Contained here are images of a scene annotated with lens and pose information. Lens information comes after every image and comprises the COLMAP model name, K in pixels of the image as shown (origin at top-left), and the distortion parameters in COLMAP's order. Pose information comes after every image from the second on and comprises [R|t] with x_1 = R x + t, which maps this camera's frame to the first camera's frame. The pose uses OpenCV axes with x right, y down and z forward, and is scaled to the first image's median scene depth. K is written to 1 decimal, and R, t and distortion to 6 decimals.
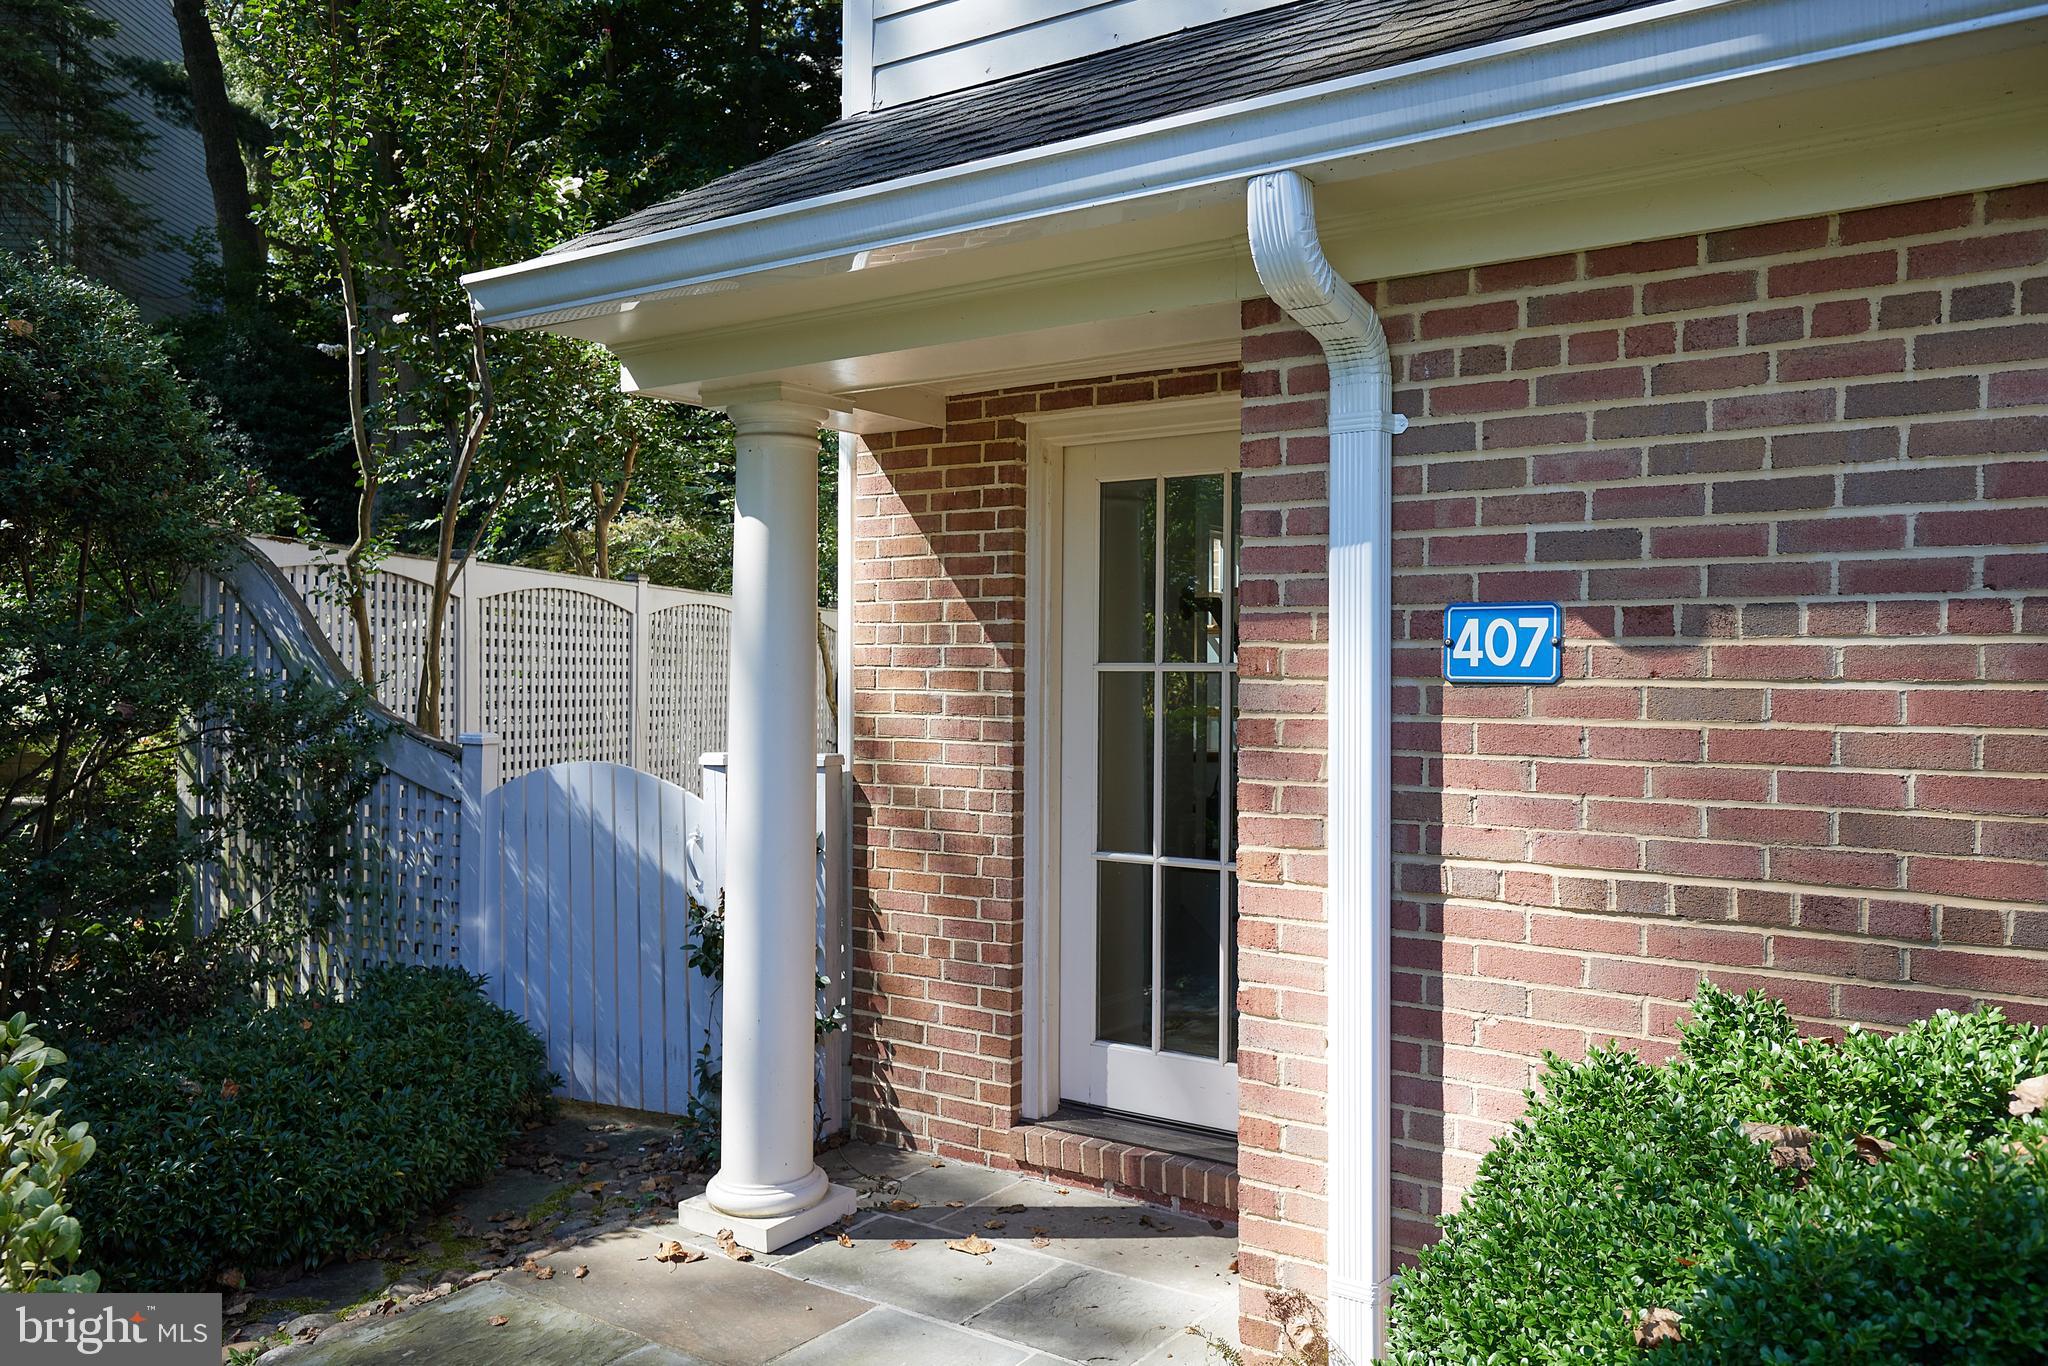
lens RADIAL K [[1601.2, 0, 1024.4], [0, 1601.2, 685.9], [0, 0, 1]] dist [0.000506, 0.000003]
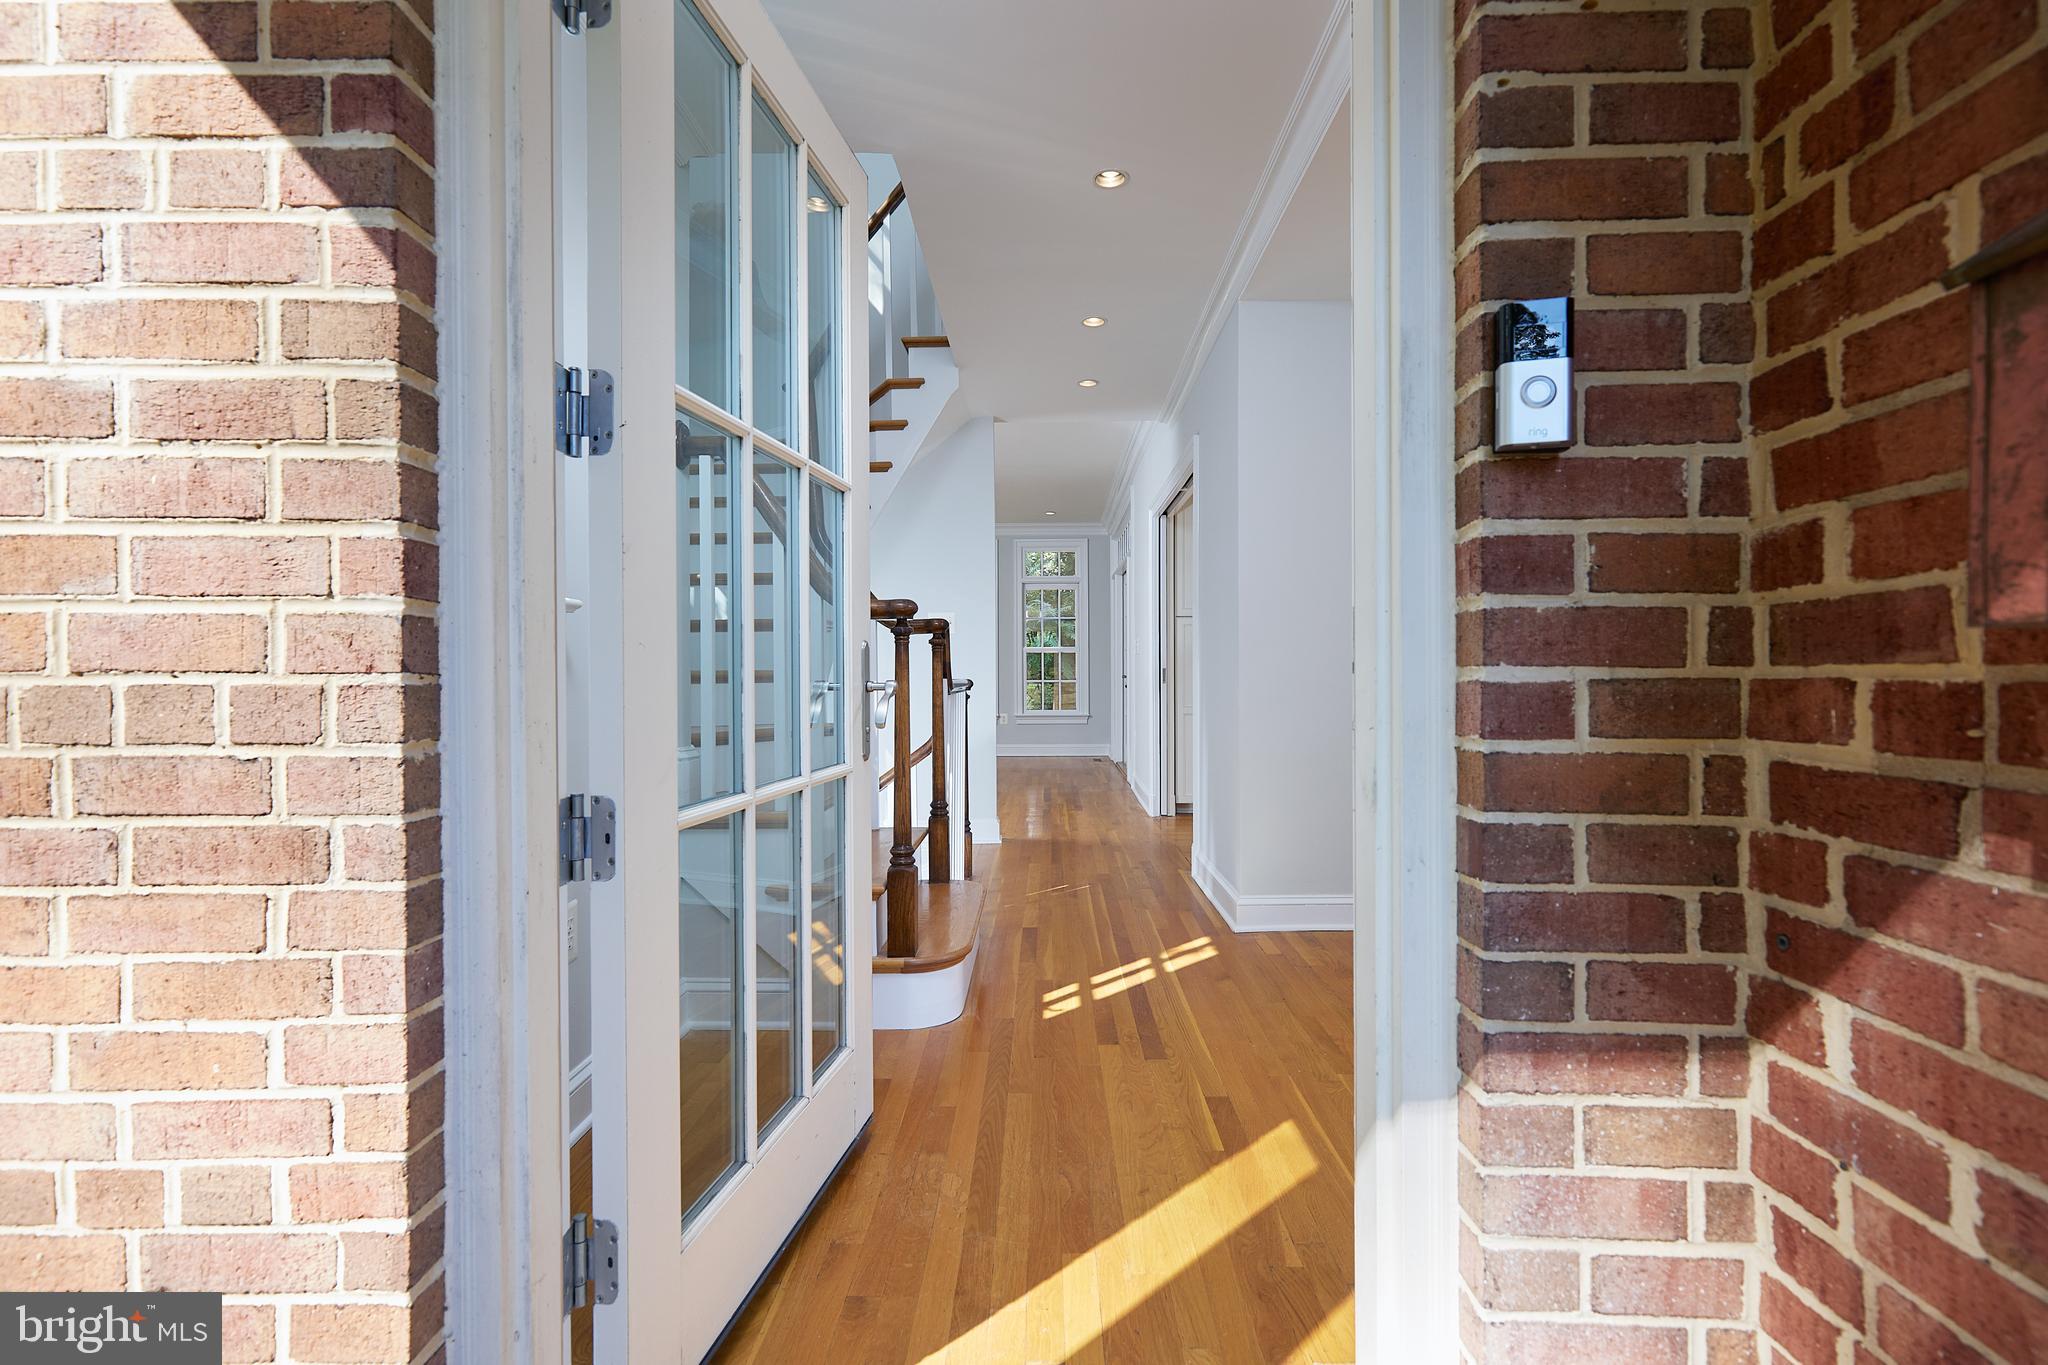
lens RADIAL K [[934.4, 0, 1025.1], [0, 934.4, 685.2], [0, 0, 1]] dist [0.012455, -0.000485]
pose [[0.828803, -0.011437, 0.559423, -0.009175], [0.005103, 0.999904, 0.012882, 0.064443], [-0.559517, -0.007822, 0.828782, 0.770172]]
